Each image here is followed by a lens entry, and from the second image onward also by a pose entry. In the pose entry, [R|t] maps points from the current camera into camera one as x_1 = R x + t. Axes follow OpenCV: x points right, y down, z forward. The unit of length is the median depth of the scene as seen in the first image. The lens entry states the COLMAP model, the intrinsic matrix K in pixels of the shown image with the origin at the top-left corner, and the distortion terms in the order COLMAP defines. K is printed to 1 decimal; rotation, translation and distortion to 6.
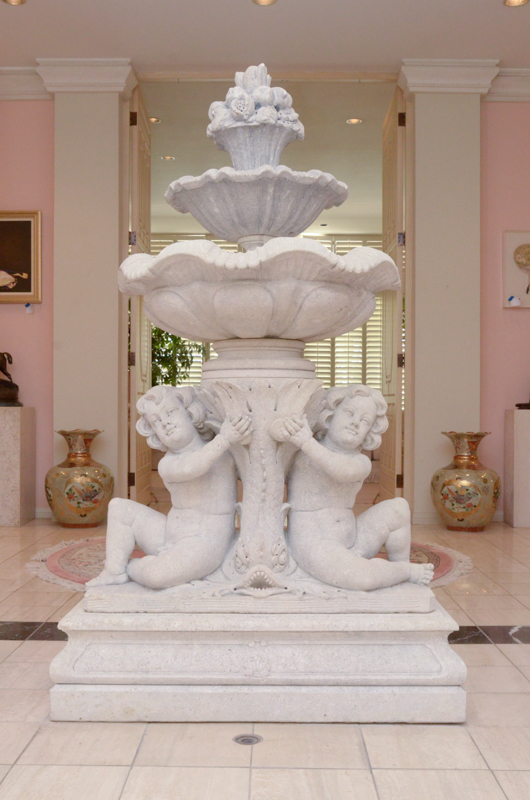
lens RADIAL K [[909.3, 0, 275.8], [0, 909.3, 408.4], [0, 0, 1]] dist [-0.095405, 0.046326]
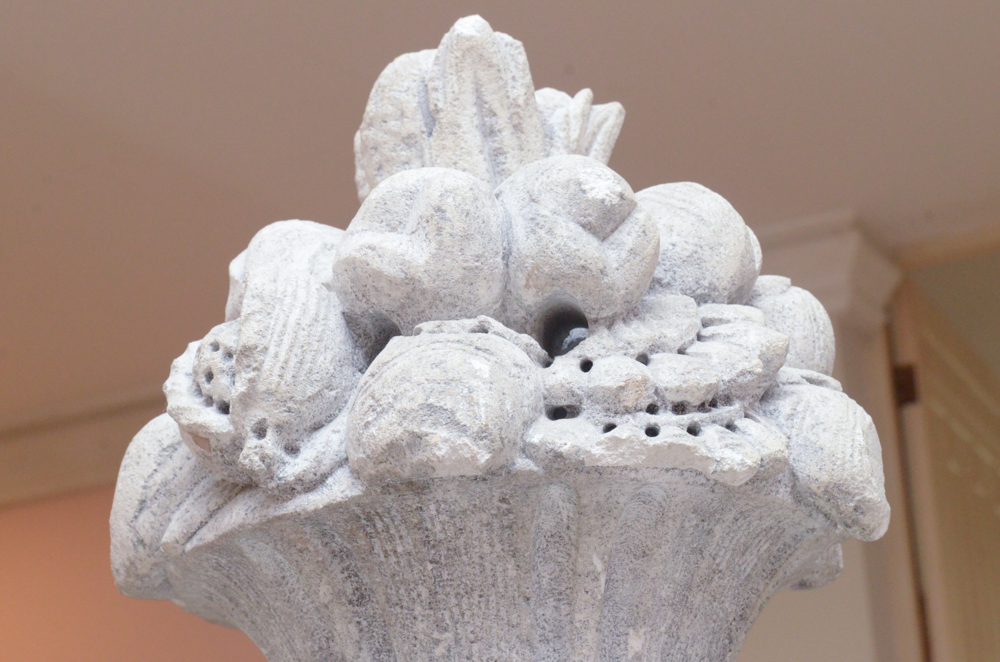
lens RADIAL K [[2200.0, 0, 486.1], [0, 2200.0, 272.8], [0, 0, 1]] dist [-0.068509, 0.036687]
pose [[0.884409, -0.206815, -0.418388, 0.045132], [0.046401, 0.930979, -0.362112, -0.091037], [0.464401, 0.300841, 0.832962, 0.291354]]
